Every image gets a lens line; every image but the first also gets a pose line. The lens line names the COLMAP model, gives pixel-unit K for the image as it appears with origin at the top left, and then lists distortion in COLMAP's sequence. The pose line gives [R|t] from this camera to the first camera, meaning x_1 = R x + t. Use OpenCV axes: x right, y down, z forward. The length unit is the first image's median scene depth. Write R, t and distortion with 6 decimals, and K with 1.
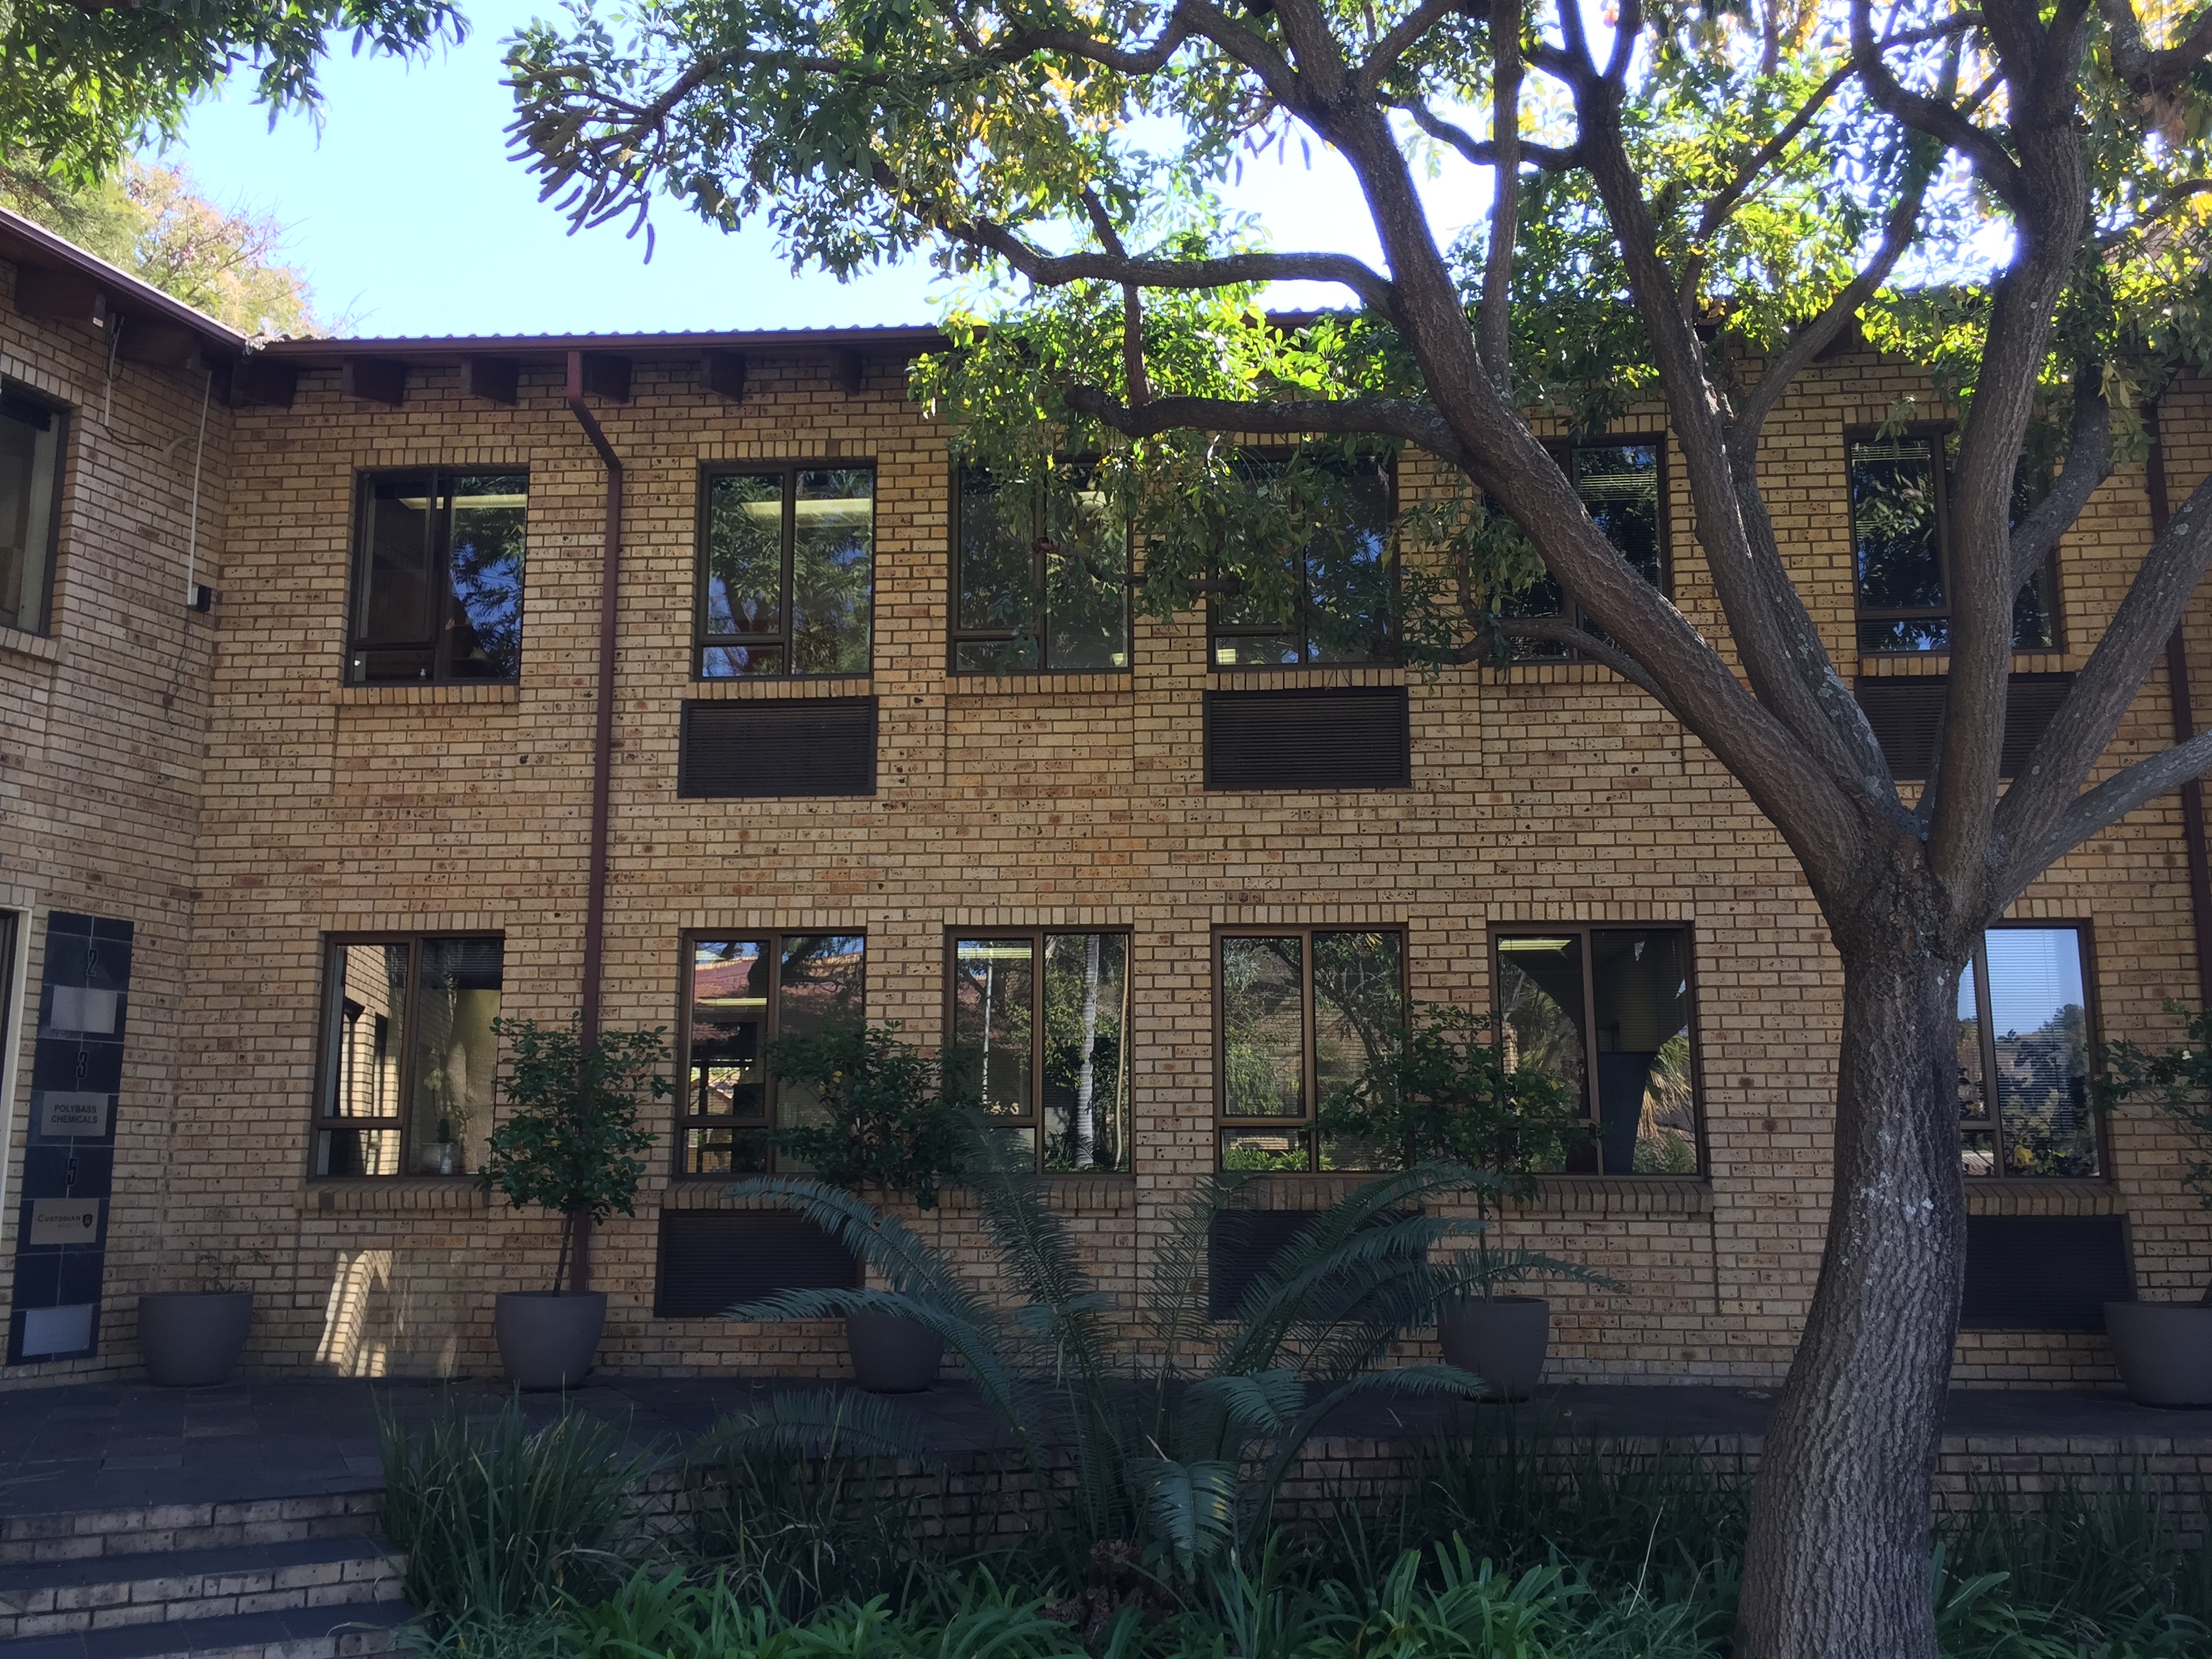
lens RADIAL K [[1885.1, 0, 1106.0], [0, 1885.1, 829.5], [0, 0, 1]] dist [0.102999, -0.165991]
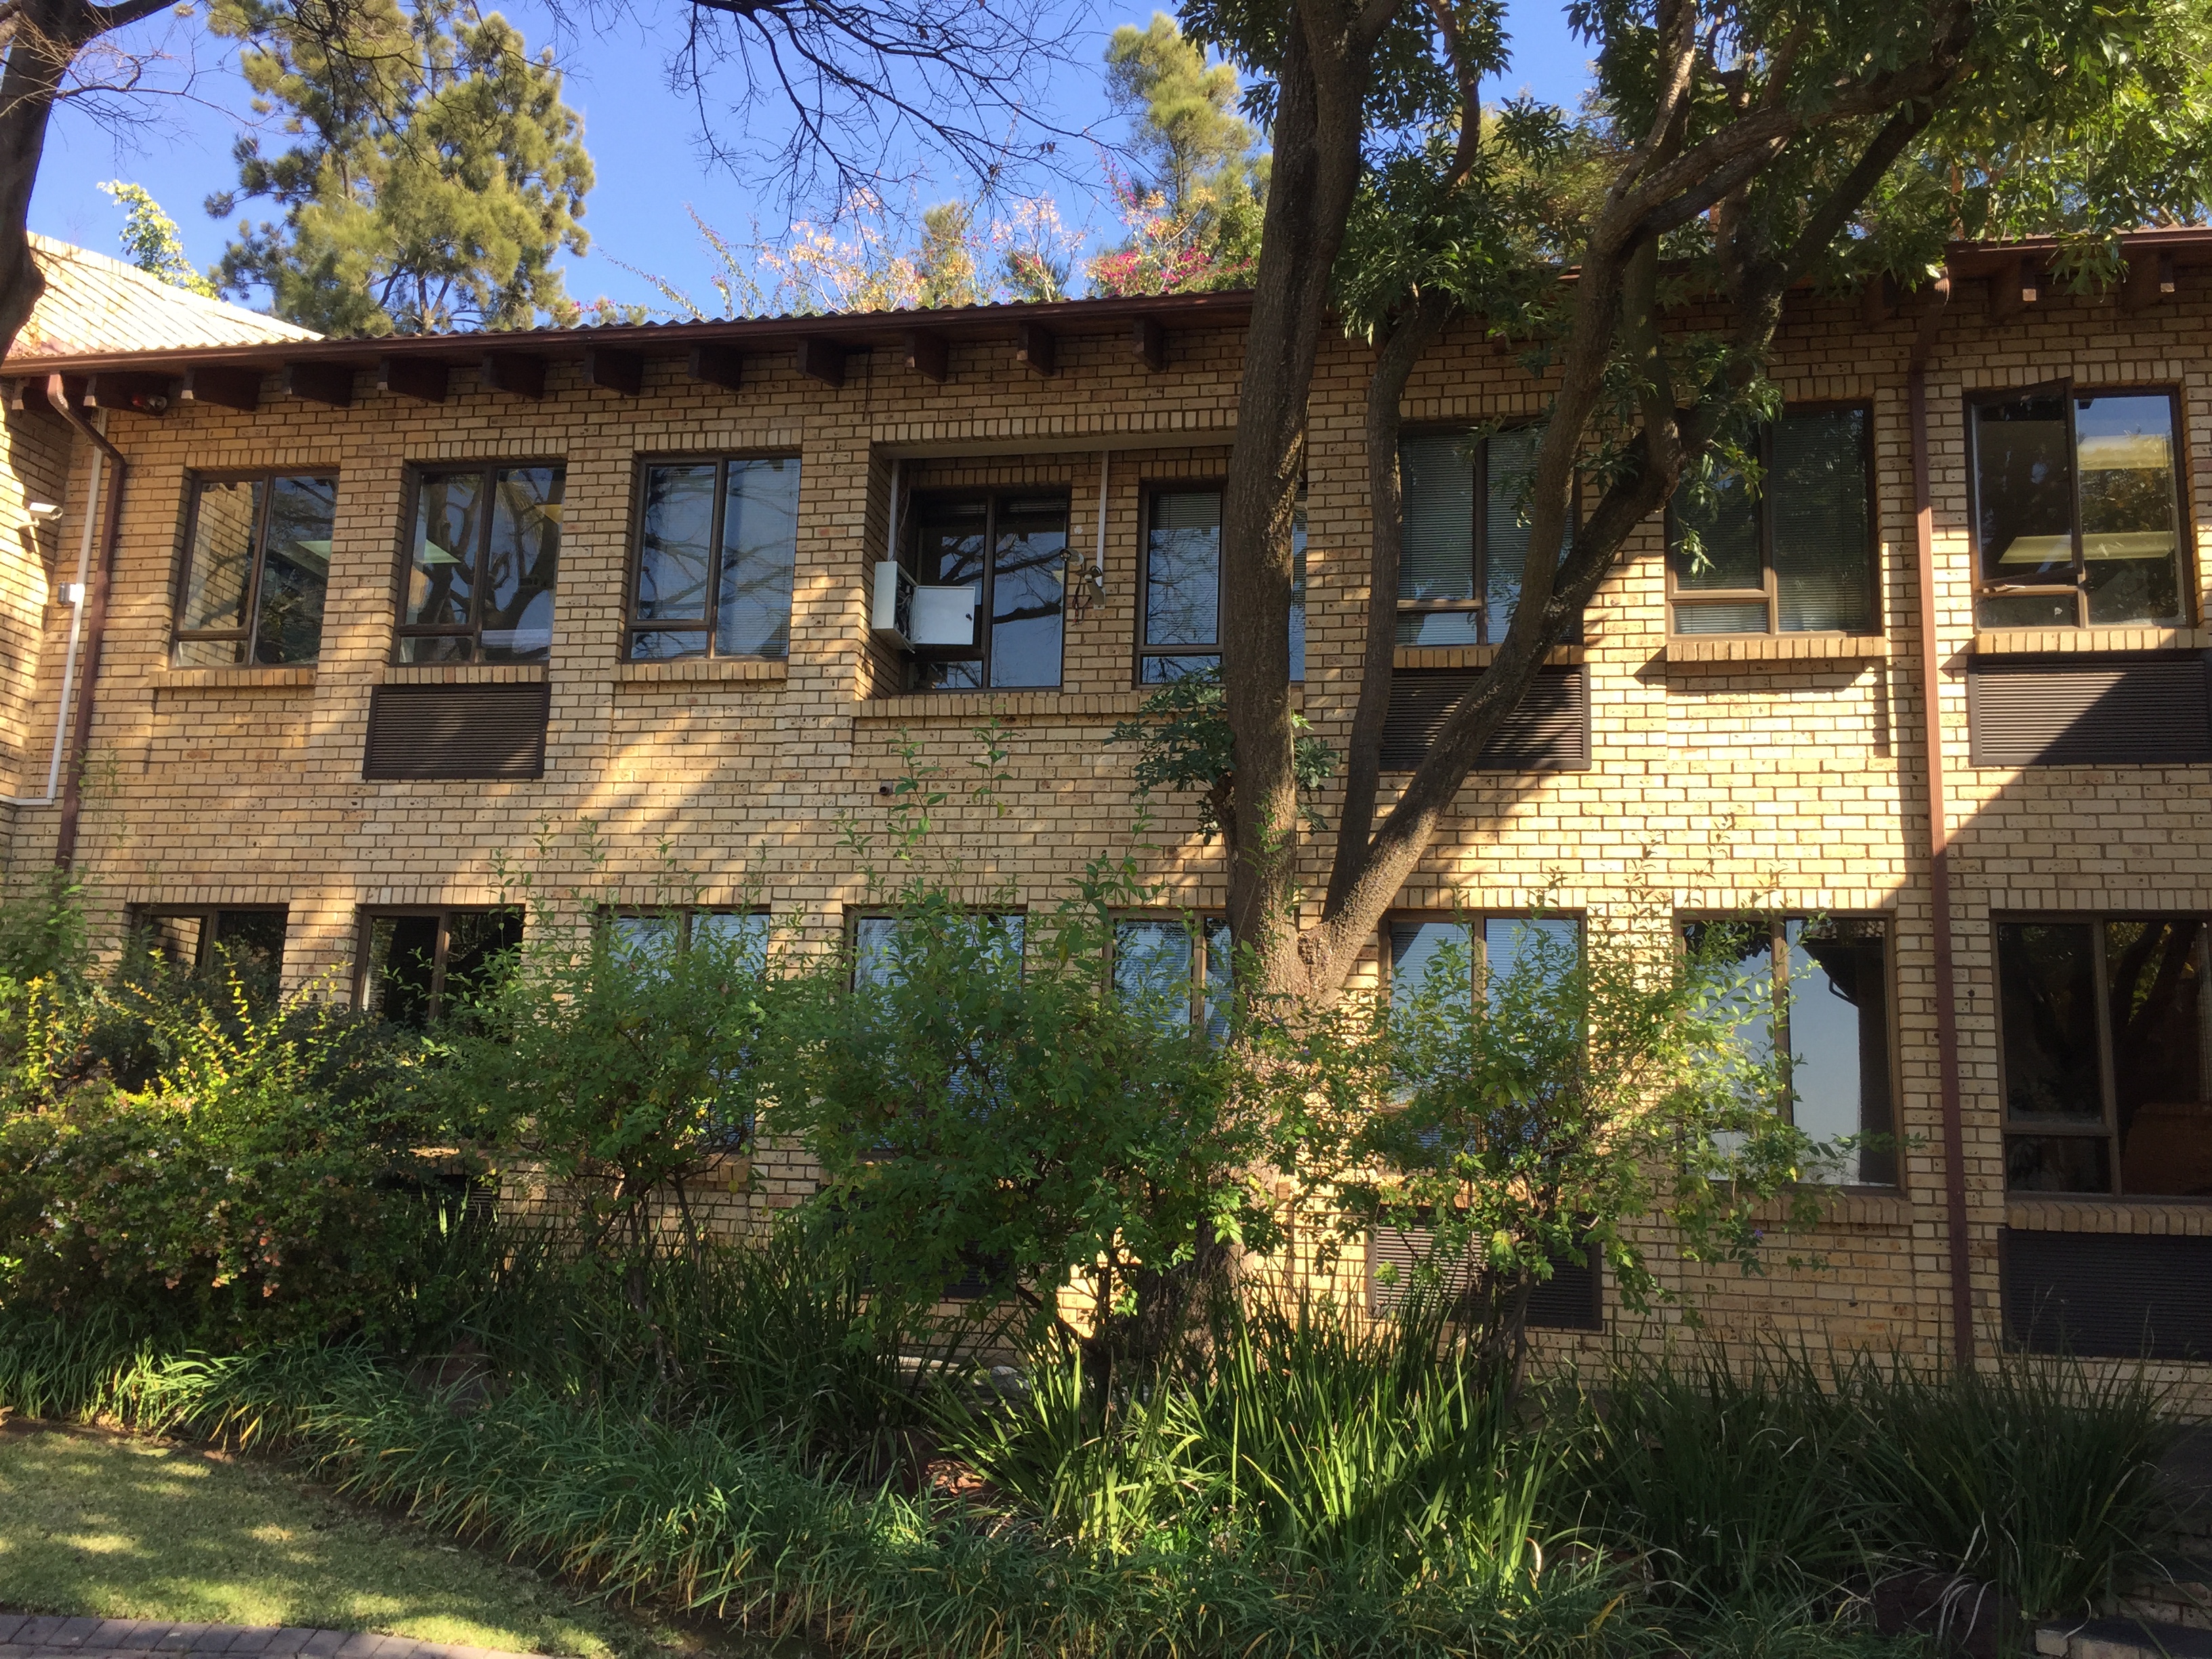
lens RADIAL K [[1885.1, 0, 1106.0], [0, 1885.1, 829.5], [0, 0, 1]] dist [0.102999, -0.165991]
pose [[0.991025, 0.011640, -0.133168, 0.332627], [-0.009804, 0.999848, 0.014430, -0.006042], [0.133316, -0.012995, 0.990988, -0.016601]]
